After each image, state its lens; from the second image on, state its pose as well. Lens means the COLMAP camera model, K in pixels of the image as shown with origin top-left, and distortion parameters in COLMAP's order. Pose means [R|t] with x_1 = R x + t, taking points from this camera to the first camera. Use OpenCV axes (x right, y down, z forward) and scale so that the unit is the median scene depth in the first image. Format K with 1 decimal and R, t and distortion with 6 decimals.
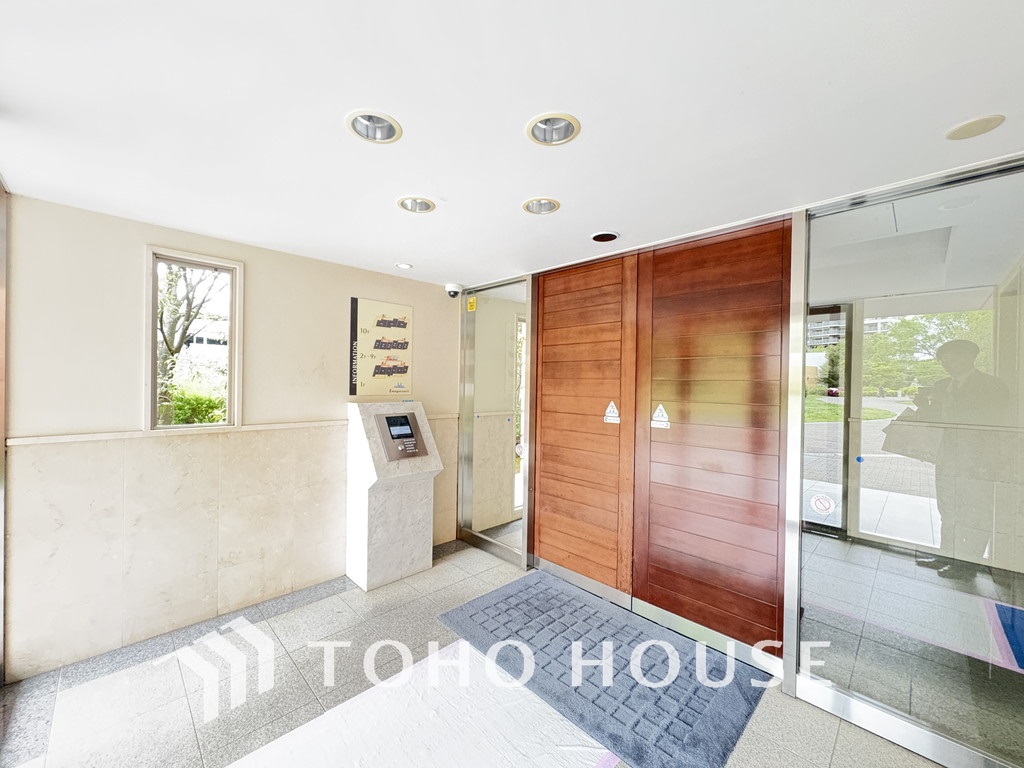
lens RADIAL K [[406.7, 0, 511.9], [0, 406.7, 383.1], [0, 0, 1]] dist [0.000417, 0.000283]
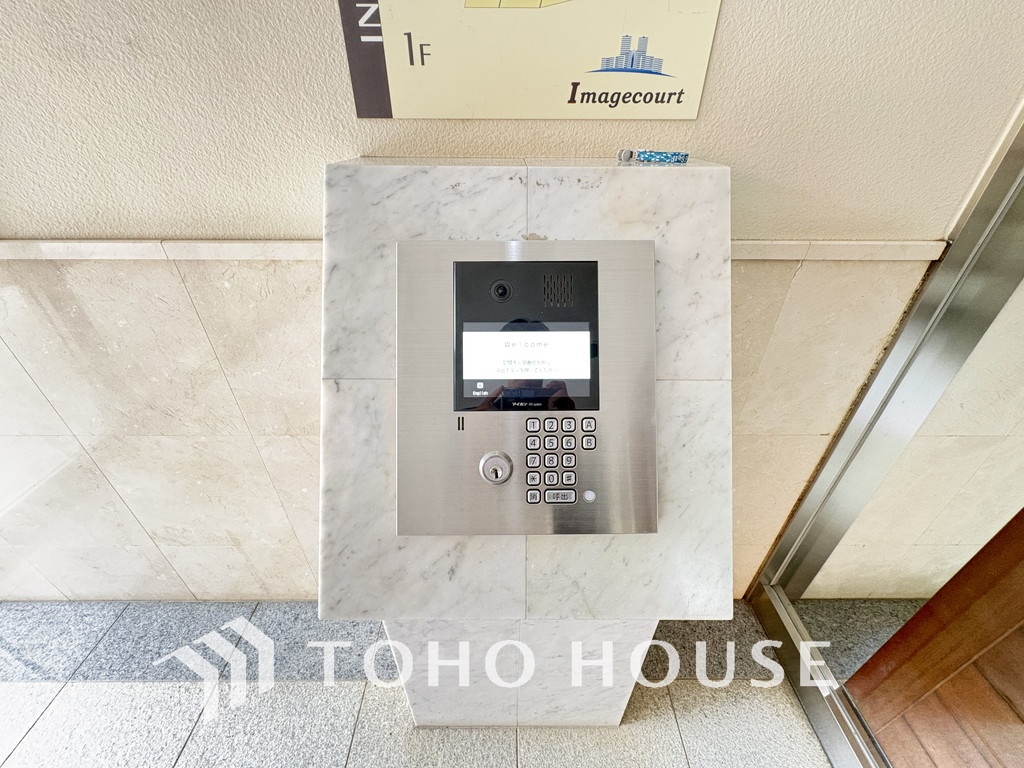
lens RADIAL K [[406.7, 0, 510.9], [0, 406.7, 381.9], [0, 0, 1]] dist [0.000417, 0.000283]
pose [[0.716347, 0.363620, -0.595506, -0.171973], [0.007329, 0.849505, 0.527530, 0.035630], [0.697706, -0.382259, 0.605875, 0.877011]]
